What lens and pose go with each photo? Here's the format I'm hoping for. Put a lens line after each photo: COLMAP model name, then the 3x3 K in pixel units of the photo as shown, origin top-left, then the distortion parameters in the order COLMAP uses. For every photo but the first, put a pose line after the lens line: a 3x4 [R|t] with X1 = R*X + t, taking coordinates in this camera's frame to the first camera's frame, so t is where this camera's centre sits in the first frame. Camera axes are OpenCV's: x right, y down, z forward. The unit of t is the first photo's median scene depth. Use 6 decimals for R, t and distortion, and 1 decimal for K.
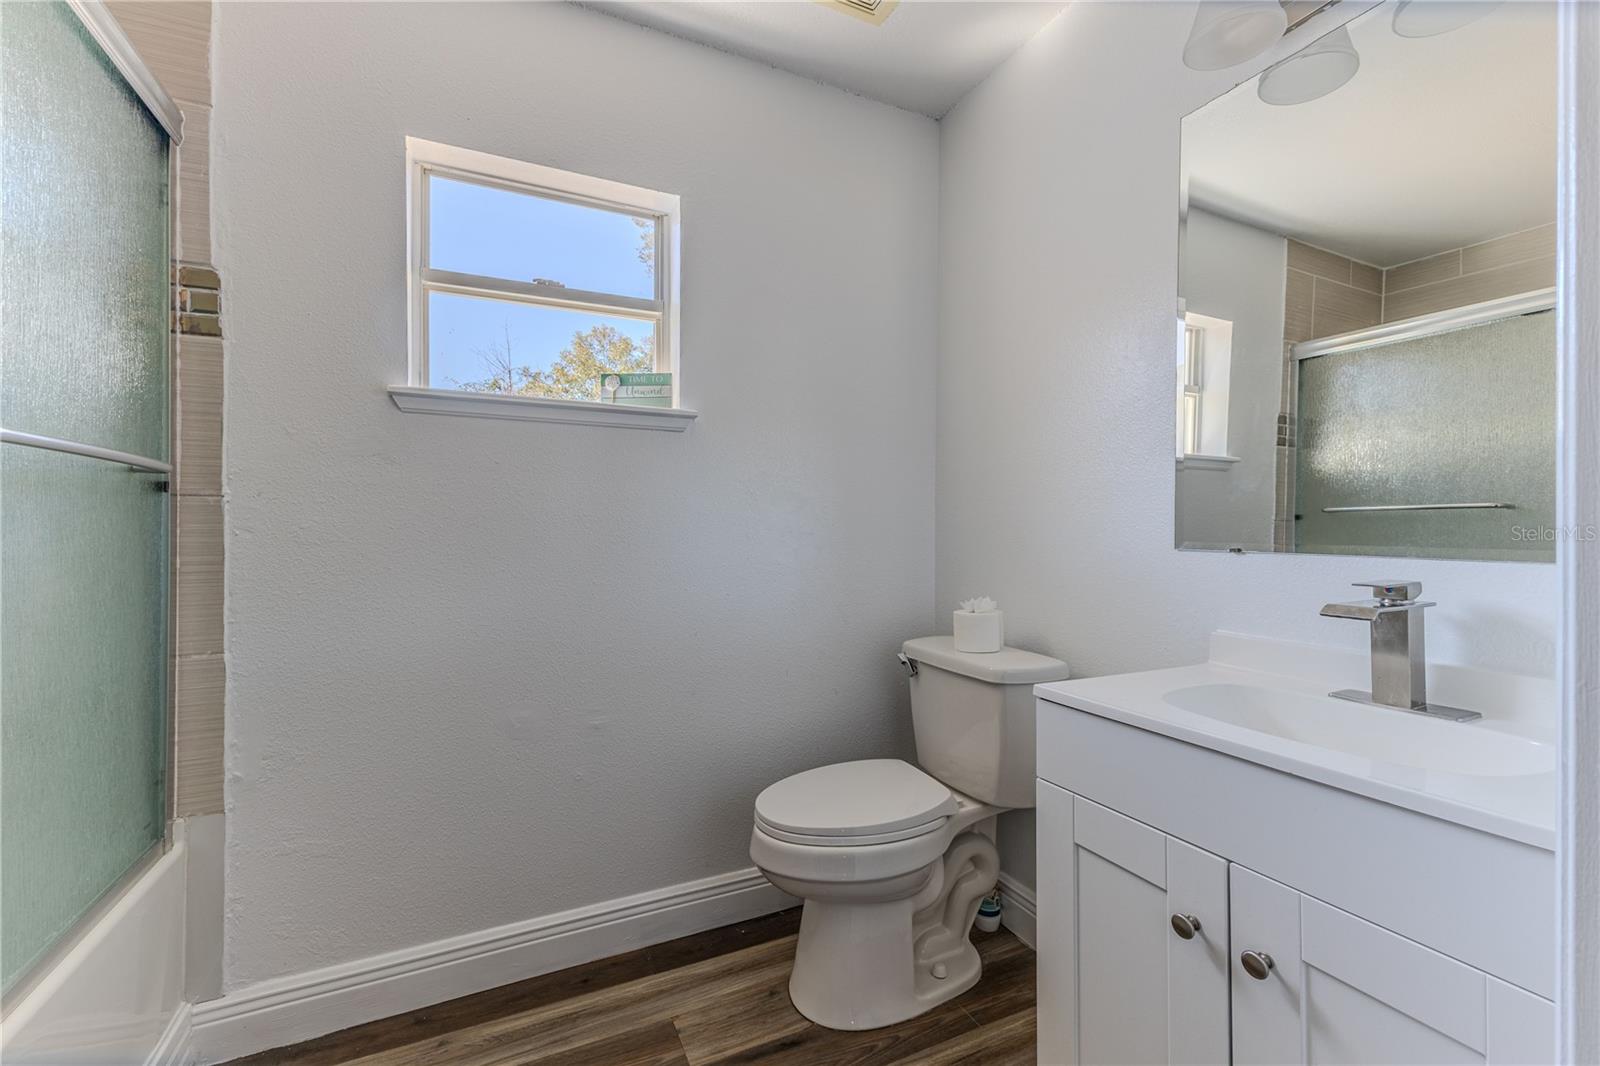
lens RADIAL K [[661.7, 0, 800.0], [0, 661.7, 533.0], [0, 0, 1]] dist [0.000596, -0.000054]
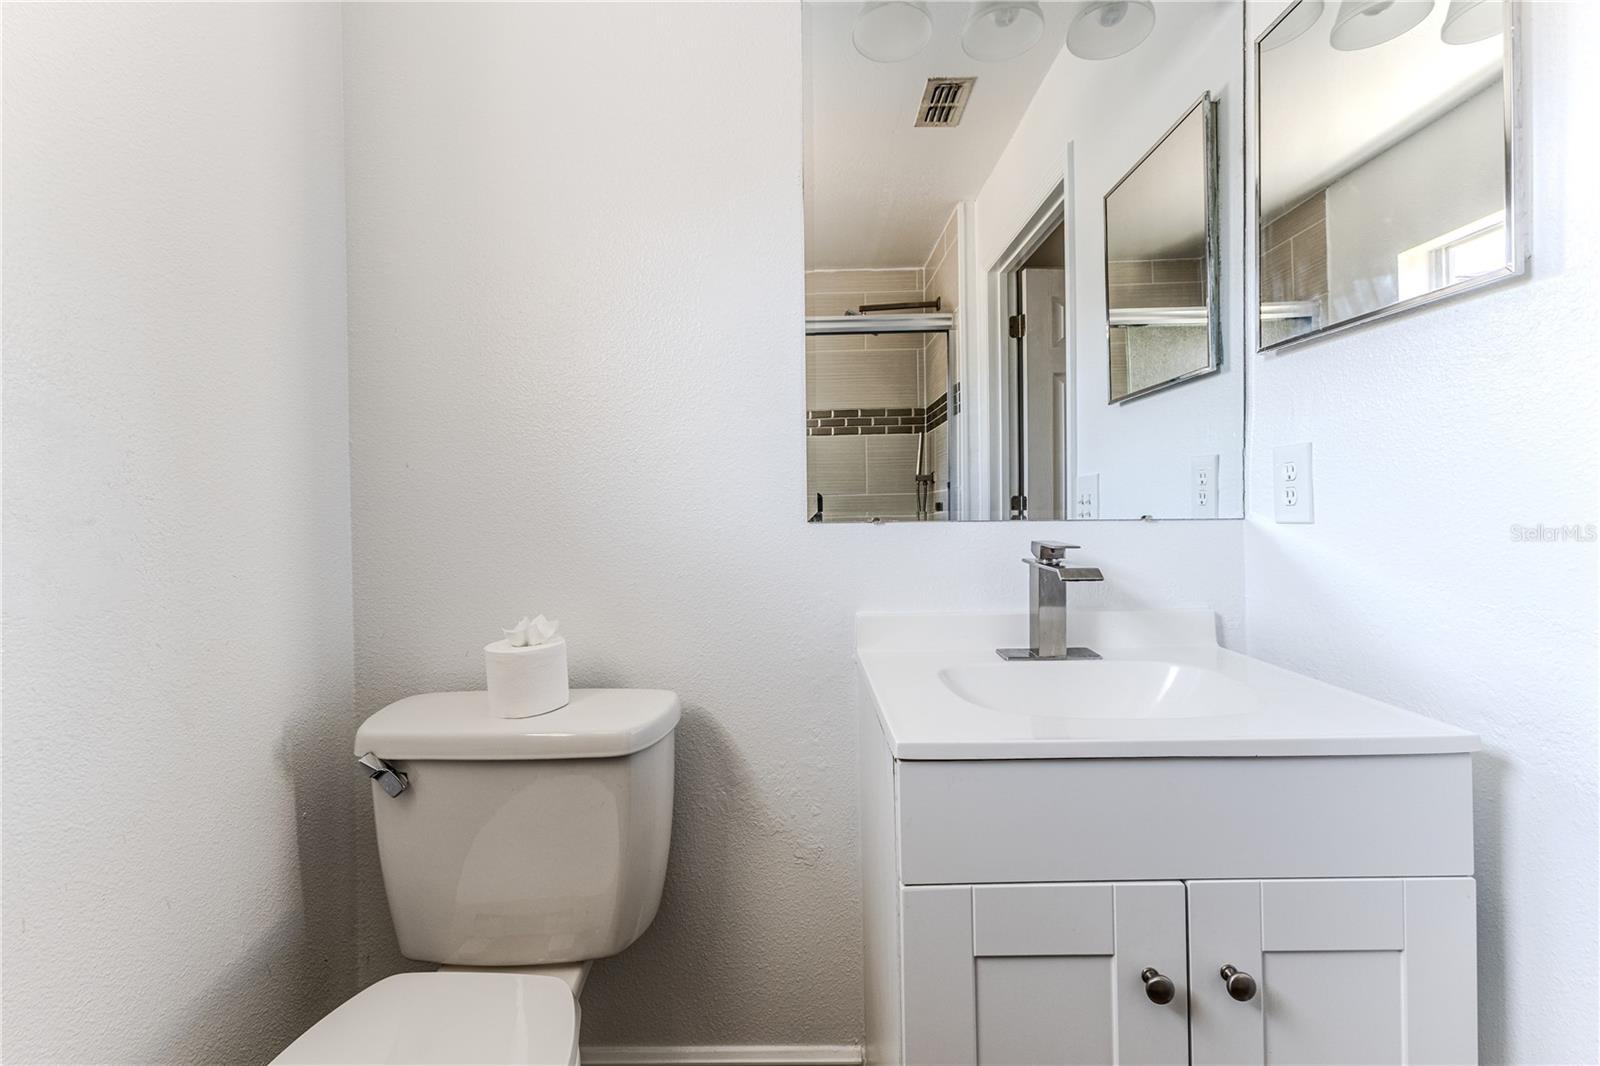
lens RADIAL K [[708.5, 0, 796.8], [0, 708.5, 525.1], [0, 0, 1]] dist [0.002360, 0.000265]
pose [[0.454493, -0.038752, 0.889907, -0.167650], [0.025367, 0.999211, 0.030557, 0.001036], [-0.890389, 0.008687, 0.455117, 0.473714]]
